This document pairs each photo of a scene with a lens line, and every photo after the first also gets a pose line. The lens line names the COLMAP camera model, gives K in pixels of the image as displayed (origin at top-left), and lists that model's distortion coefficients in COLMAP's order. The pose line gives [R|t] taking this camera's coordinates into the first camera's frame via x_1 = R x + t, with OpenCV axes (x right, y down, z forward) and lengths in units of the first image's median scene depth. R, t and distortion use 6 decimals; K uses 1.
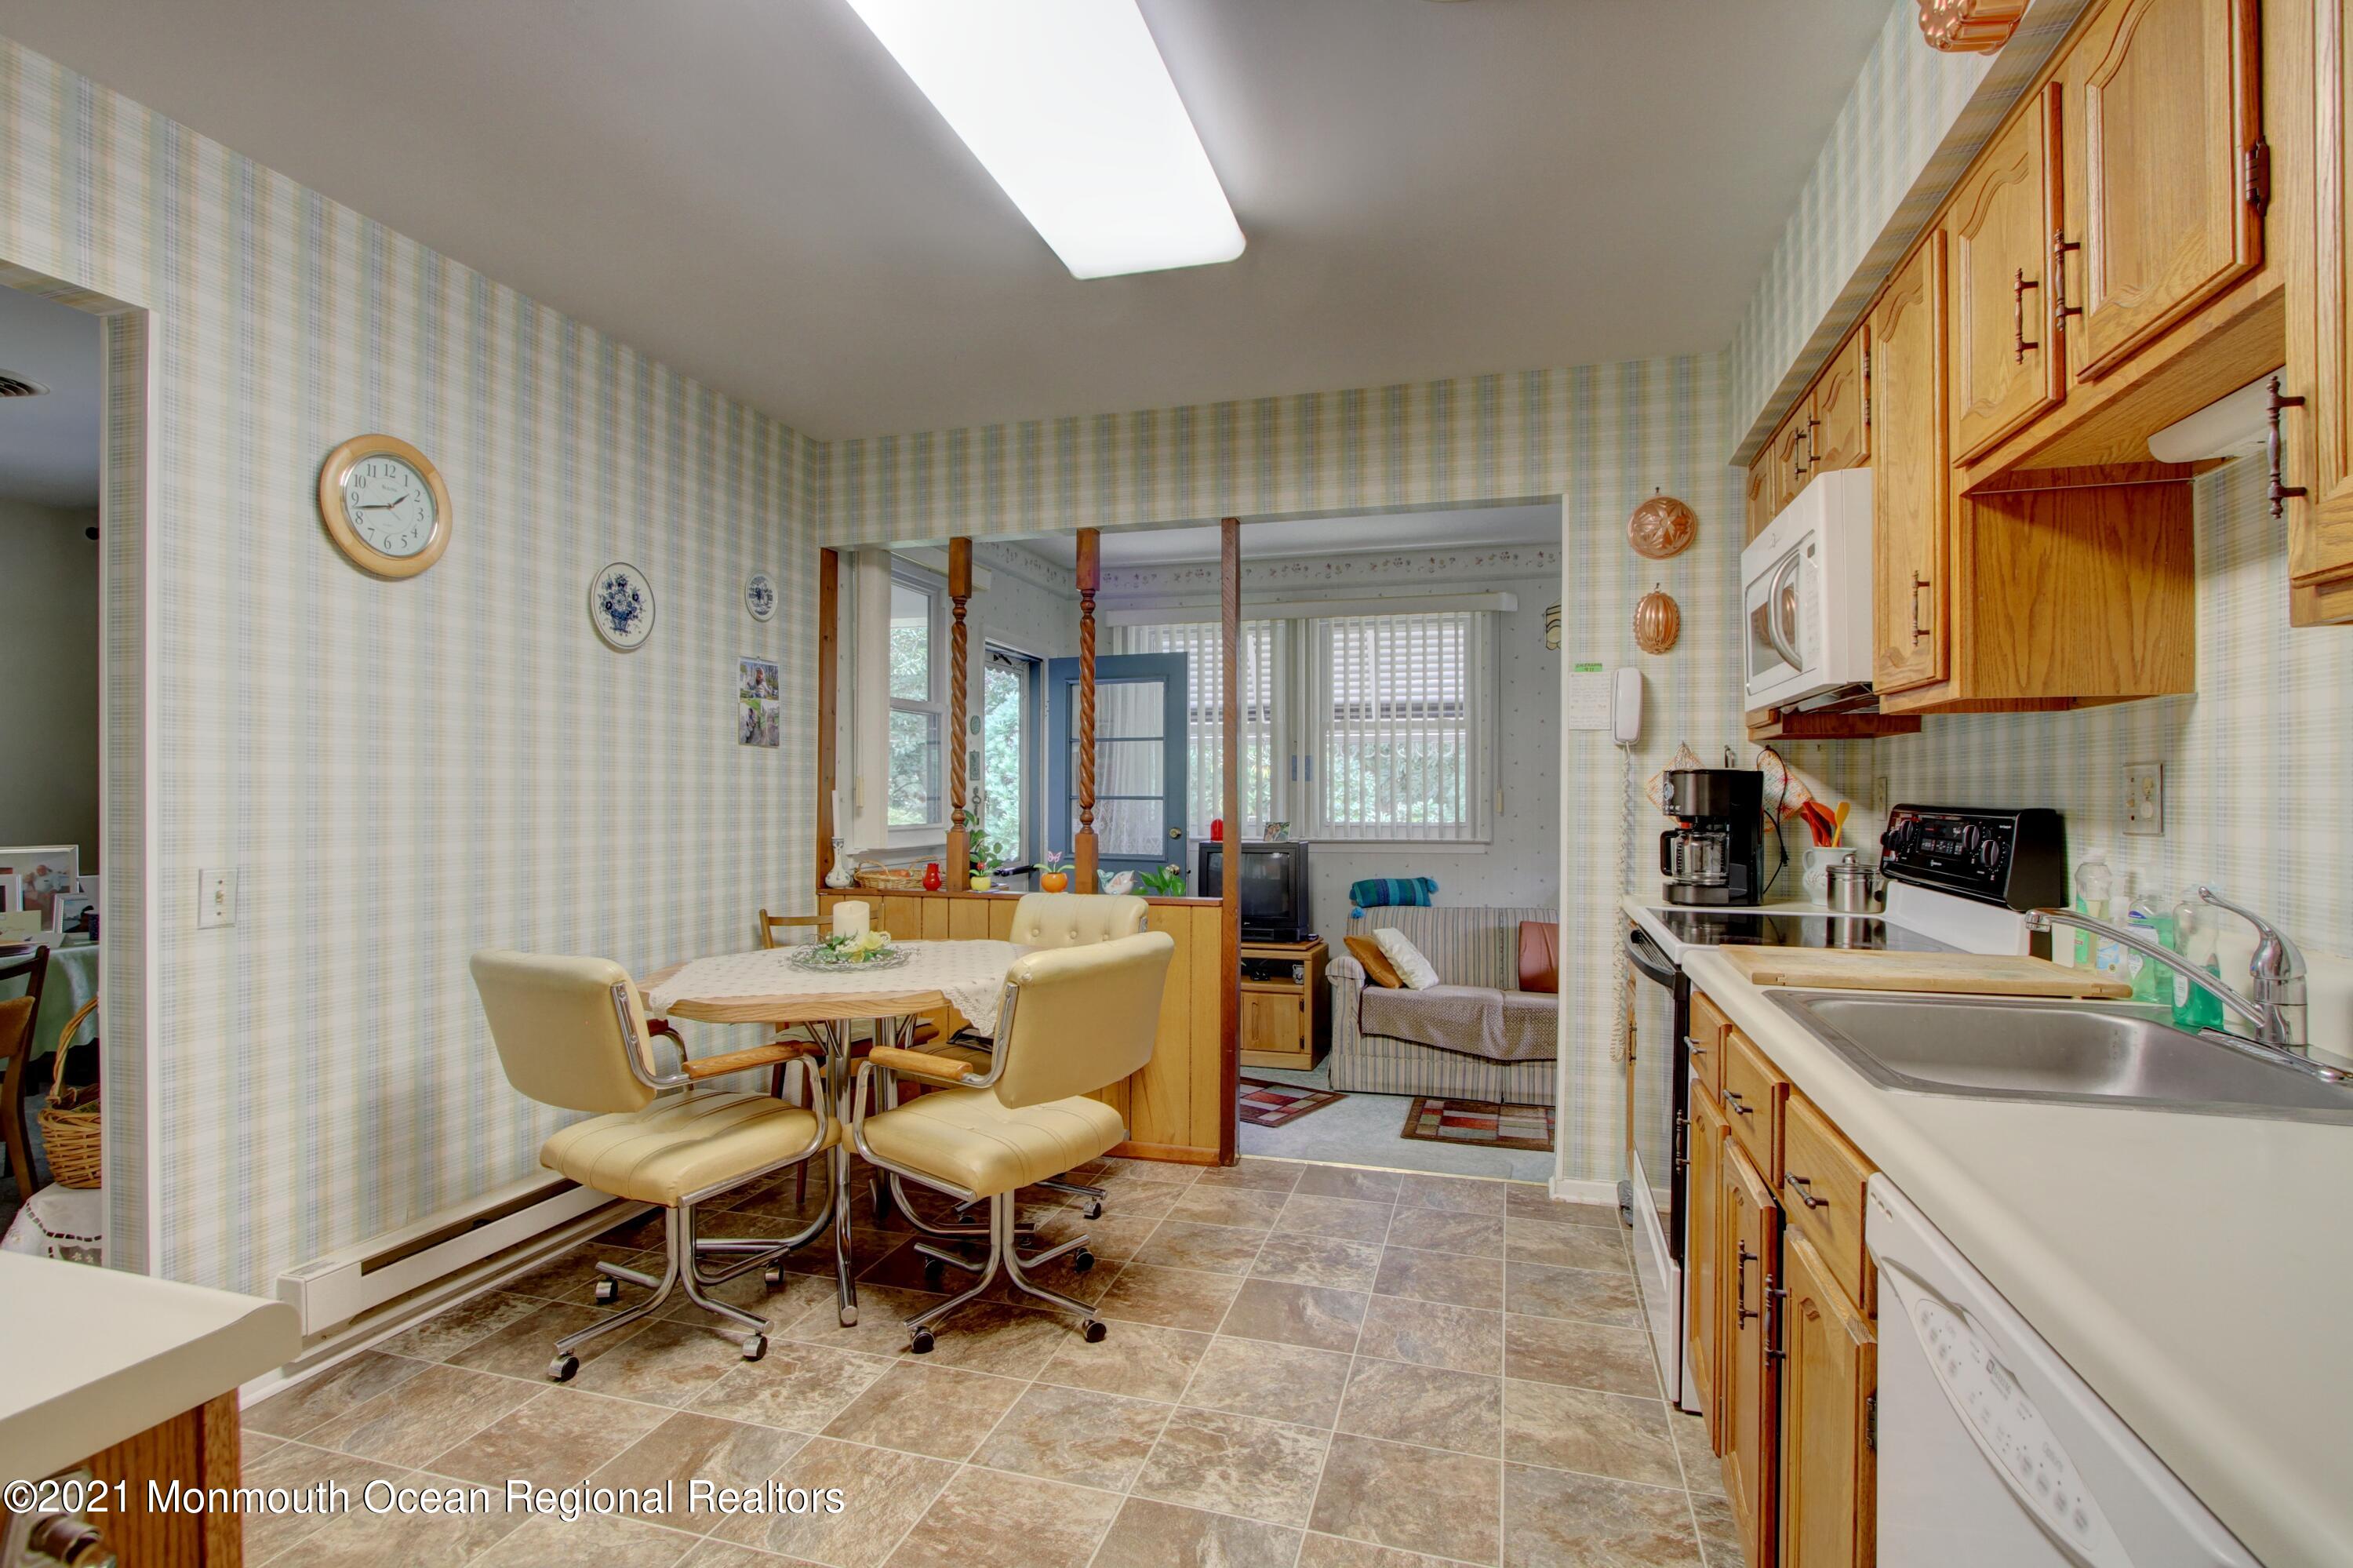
lens RADIAL K [[1144.5, 0, 1176.5], [0, 1144.5, 784.0], [0, 0, 1]] dist [-0.058488, 0.000124]
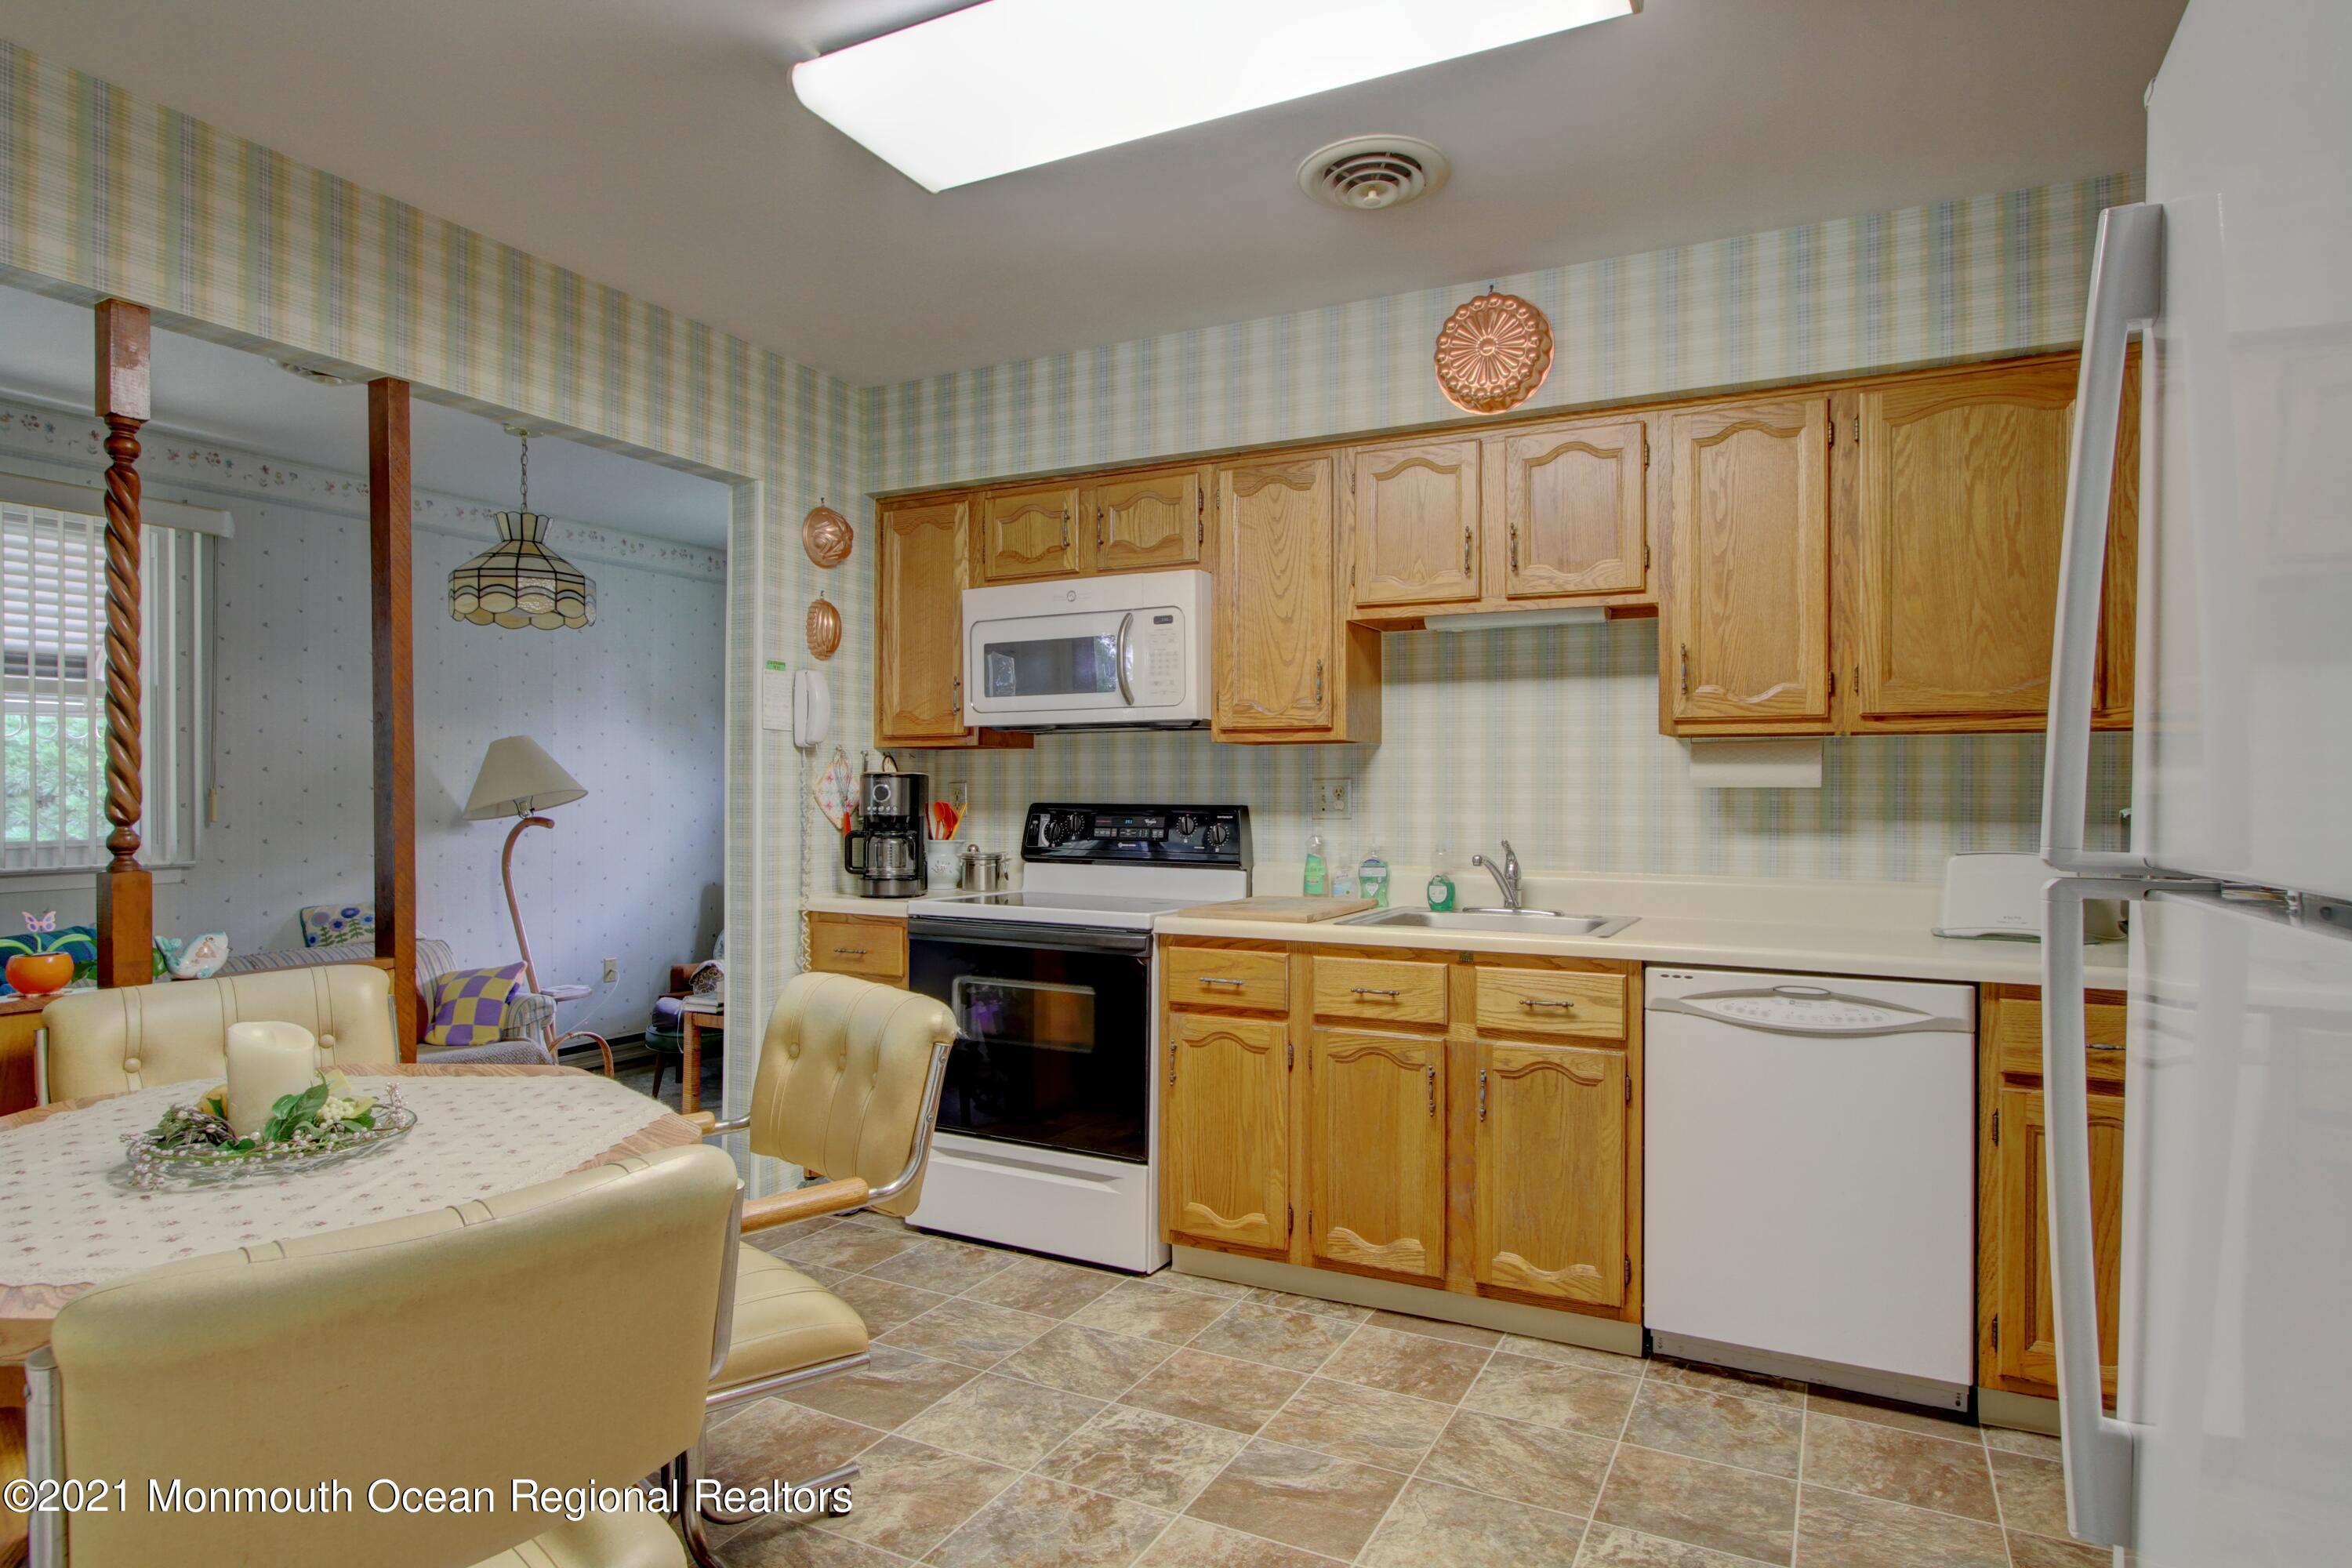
lens RADIAL K [[1304.5, 0, 1176.0], [0, 1304.5, 784.0], [0, 0, 1]] dist [-0.001029, -0.000387]
pose [[0.193358, -0.006260, 0.981108, -0.953653], [-0.004612, 0.999963, 0.007289, -0.017355], [-0.981117, -0.005934, 0.193322, 0.634342]]
